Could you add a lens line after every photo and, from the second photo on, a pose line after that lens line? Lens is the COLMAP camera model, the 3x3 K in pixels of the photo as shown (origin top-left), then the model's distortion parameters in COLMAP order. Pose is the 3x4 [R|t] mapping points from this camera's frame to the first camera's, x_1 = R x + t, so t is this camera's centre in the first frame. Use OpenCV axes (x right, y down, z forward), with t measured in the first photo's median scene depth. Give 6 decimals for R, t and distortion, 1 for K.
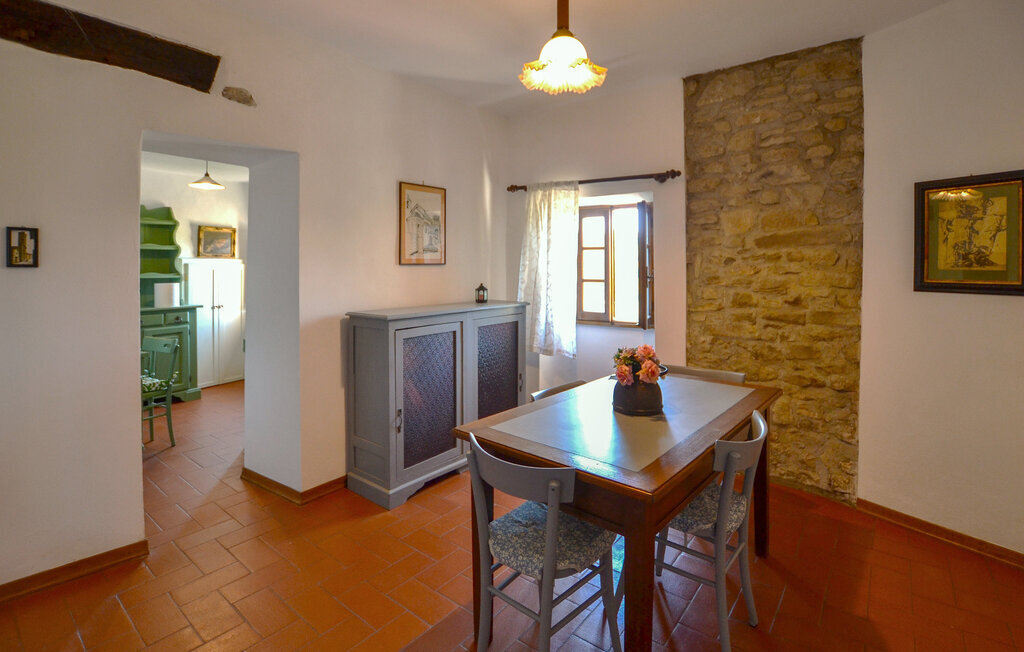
lens RADIAL K [[489.4, 0, 509.2], [0, 489.4, 258.0], [0, 0, 1]] dist [-0.017295, 0.000427]
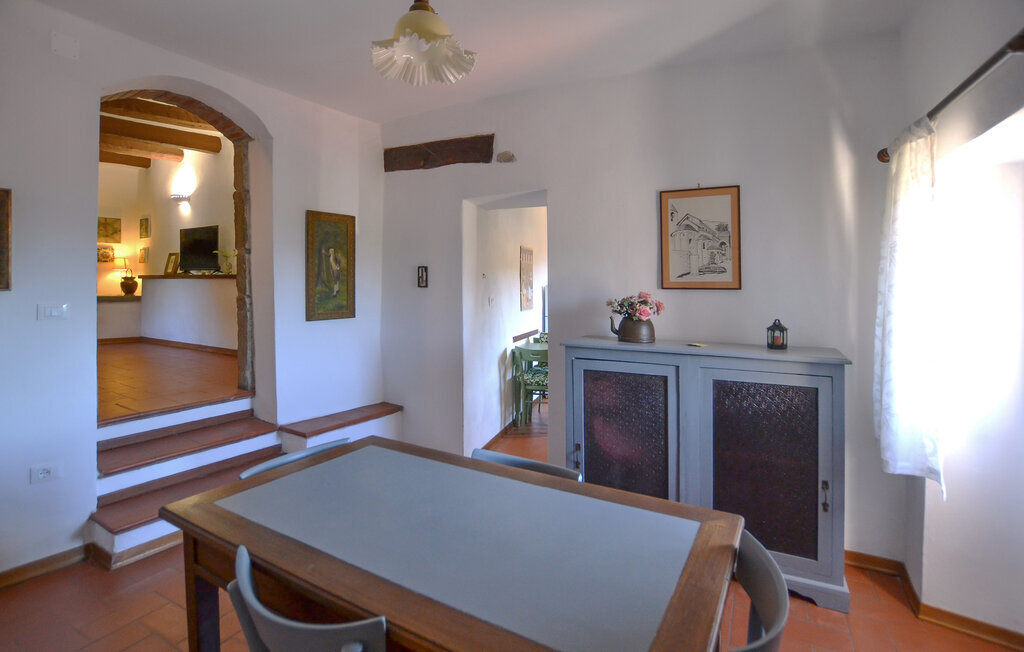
lens RADIAL K [[489.4, 0, 541.3], [0, 489.4, 282.1], [0, 0, 1]] dist [-0.017295, 0.000427]
pose [[0.214653, 0.000791, -0.976690, 0.687638], [0.006975, 0.999973, 0.002343, -0.002164], [0.976665, -0.007315, 0.214642, 0.747313]]
